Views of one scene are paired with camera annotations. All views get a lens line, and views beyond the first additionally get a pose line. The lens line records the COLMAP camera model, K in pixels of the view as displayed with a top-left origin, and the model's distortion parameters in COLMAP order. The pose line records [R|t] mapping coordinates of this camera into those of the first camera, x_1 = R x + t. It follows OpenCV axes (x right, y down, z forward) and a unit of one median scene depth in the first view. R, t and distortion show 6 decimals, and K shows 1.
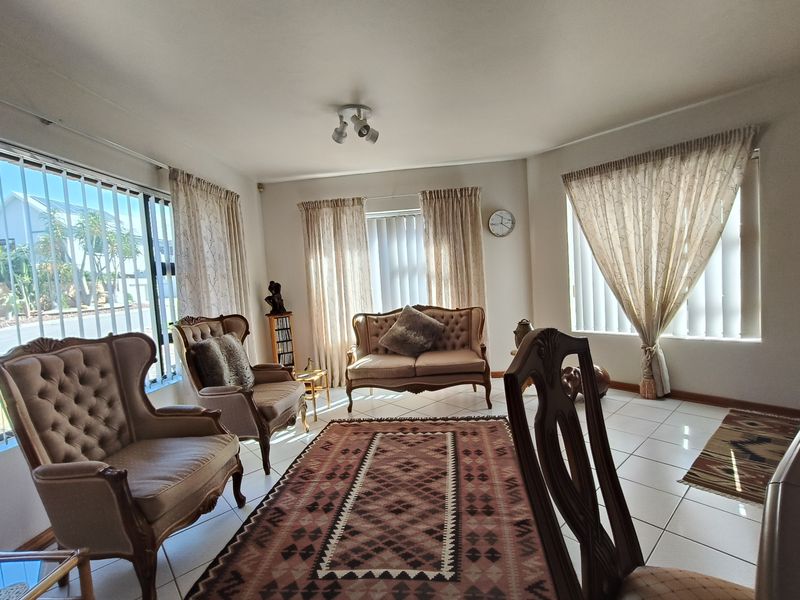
lens RADIAL K [[369.6, 0, 402.2], [0, 369.6, 301.6], [0, 0, 1]] dist [0.003265, 0.000787]
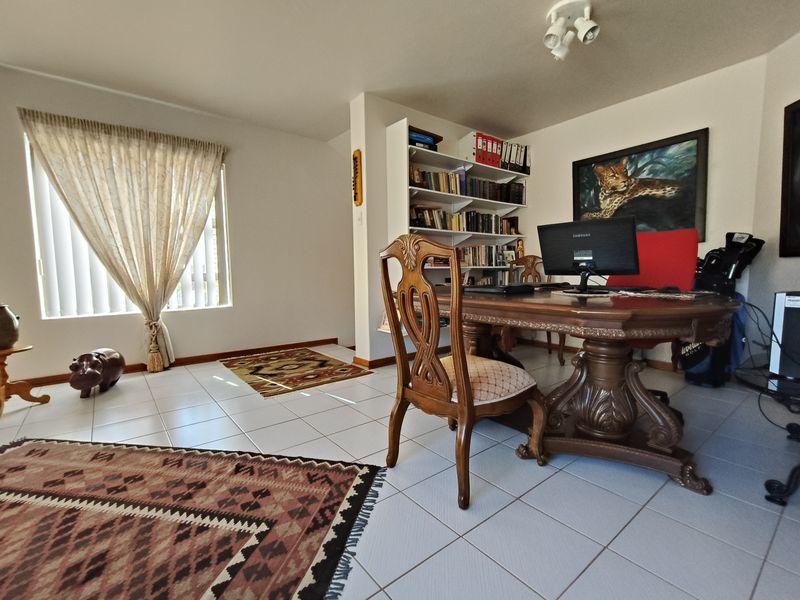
lens RADIAL K [[369.6, 0, 402.2], [0, 369.6, 301.6], [0, 0, 1]] dist [0.003265, 0.000787]
pose [[0.058911, -0.027330, 0.997889, -0.346999], [0.060941, 0.997859, 0.023732, 0.093093], [-0.996401, 0.059414, 0.060450, 0.276707]]
